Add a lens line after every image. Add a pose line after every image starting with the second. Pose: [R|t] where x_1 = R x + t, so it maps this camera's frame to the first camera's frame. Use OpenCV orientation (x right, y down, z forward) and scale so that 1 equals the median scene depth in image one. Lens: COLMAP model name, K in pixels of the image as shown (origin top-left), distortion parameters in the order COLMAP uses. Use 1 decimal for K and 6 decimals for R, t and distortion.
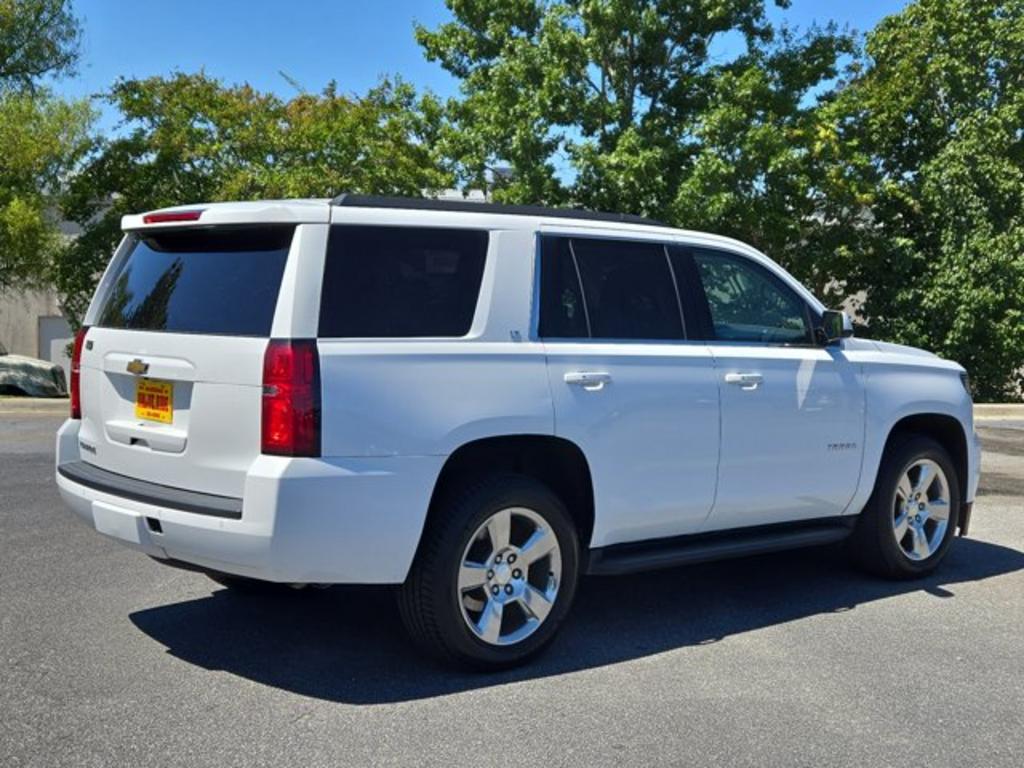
lens RADIAL K [[1360.6, 0, 512.4], [0, 1360.6, 383.3], [0, 0, 1]] dist [0.076172, 0.000000]
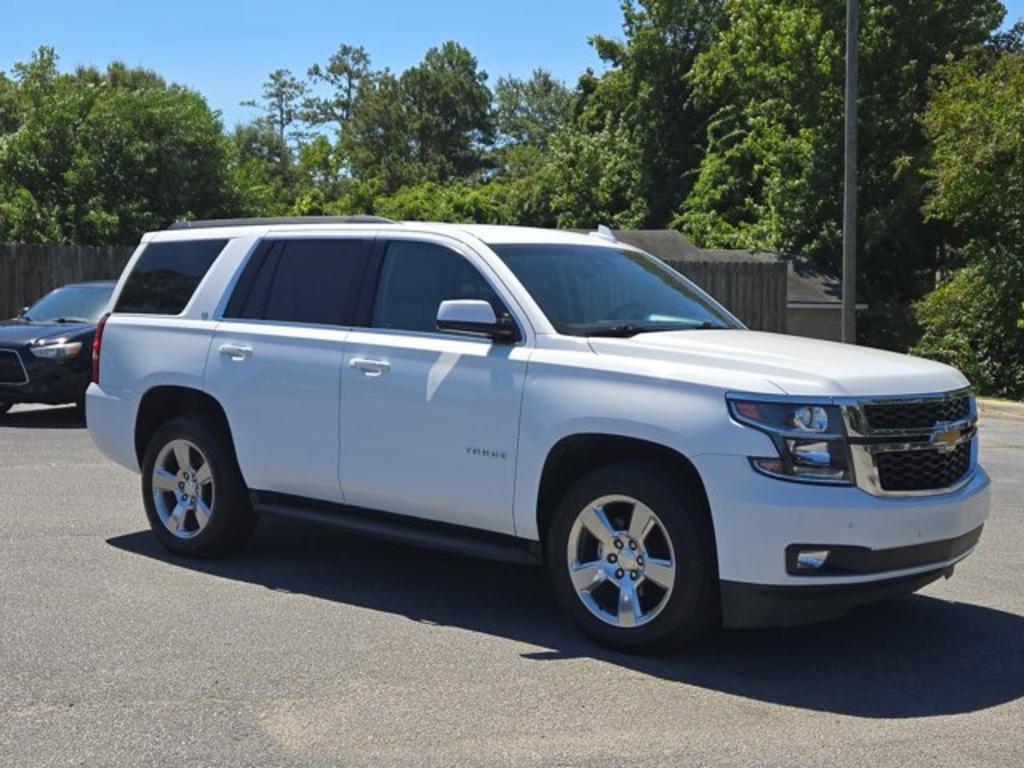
lens RADIAL K [[1360.6, 0, 511.1], [0, 1360.6, 389.1], [0, 0, 1]] dist [0.076172, 0.000000]
pose [[0.149025, 0.049151, -0.987611, 0.325361], [-0.079369, 0.996136, 0.037599, -0.008715], [0.985643, 0.072783, 0.152350, 0.255515]]
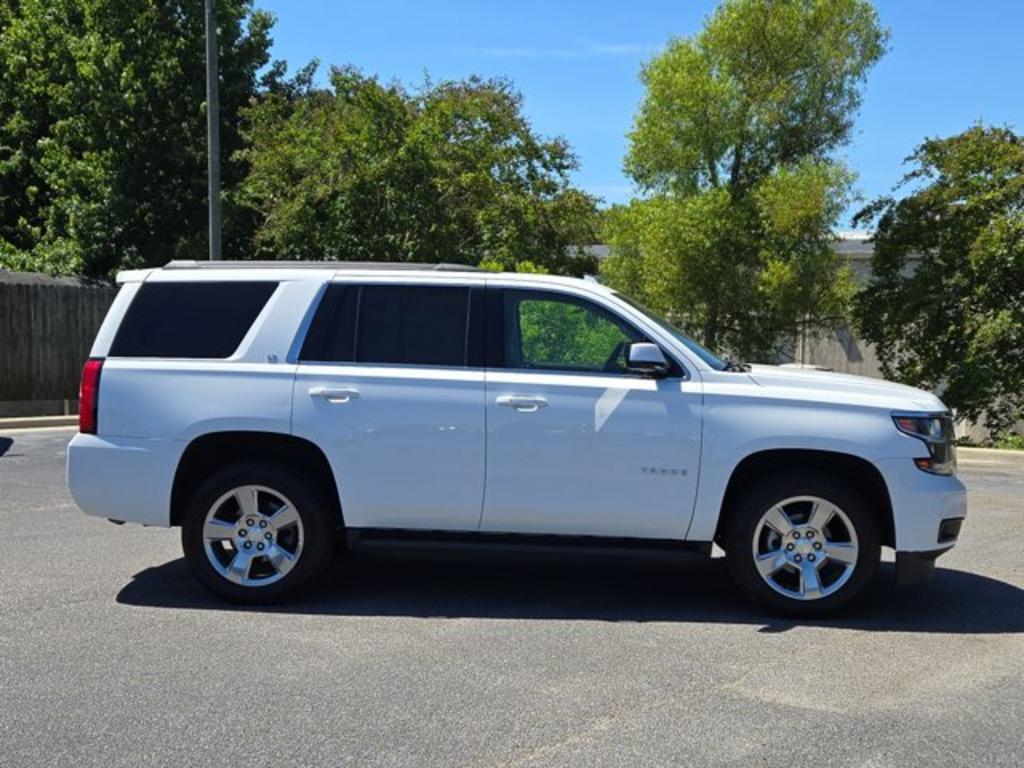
lens RADIAL K [[1360.6, 0, 502.3], [0, 1360.6, 375.4], [0, 0, 1]] dist [0.076172, 0.000000]
pose [[0.708075, 0.013275, -0.706013, 0.260330], [-0.046231, 0.998550, -0.027590, 0.001931], [0.704622, 0.052176, 0.707662, 0.047220]]
